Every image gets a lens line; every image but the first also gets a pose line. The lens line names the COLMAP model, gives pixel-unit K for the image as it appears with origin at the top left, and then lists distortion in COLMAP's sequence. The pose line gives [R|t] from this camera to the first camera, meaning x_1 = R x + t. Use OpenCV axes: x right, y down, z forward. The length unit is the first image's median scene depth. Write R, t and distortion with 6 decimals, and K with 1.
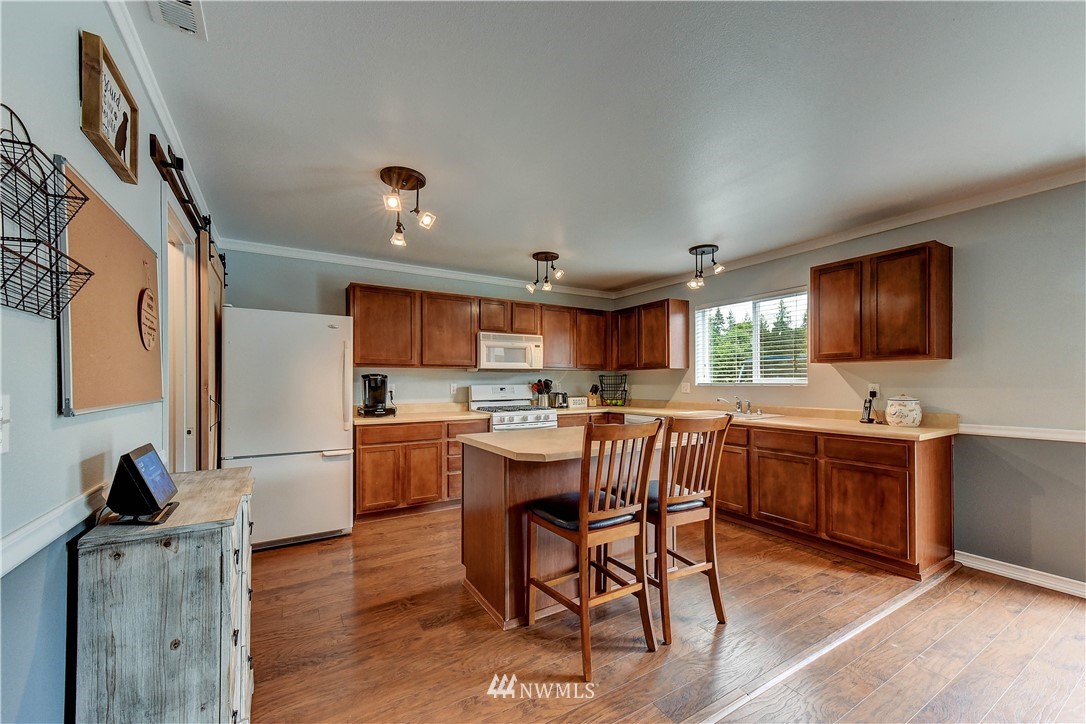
lens RADIAL K [[434.8, 0, 552.1], [0, 434.8, 374.0], [0, 0, 1]] dist [0.015131, 0.001077]
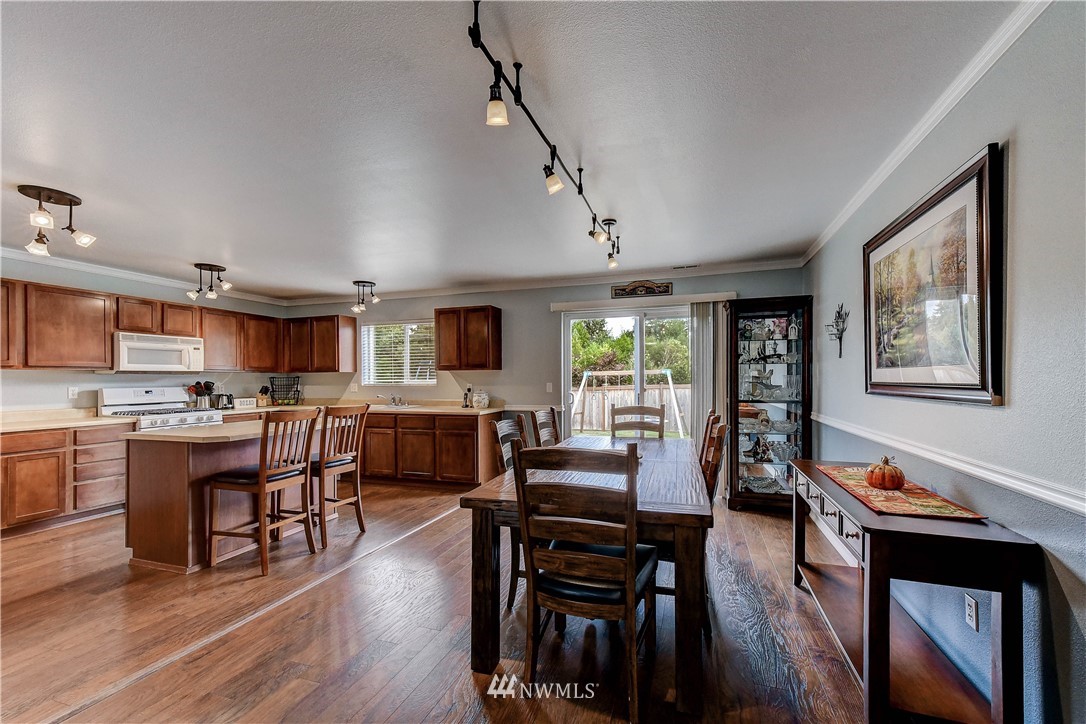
lens RADIAL K [[434.8, 0, 552.8], [0, 434.8, 381.8], [0, 0, 1]] dist [0.015131, 0.001077]
pose [[0.772239, -0.006004, 0.635304, -0.068086], [-0.006949, 0.999816, 0.017895, -0.017215], [-0.635295, -0.018234, 0.772055, -0.489340]]
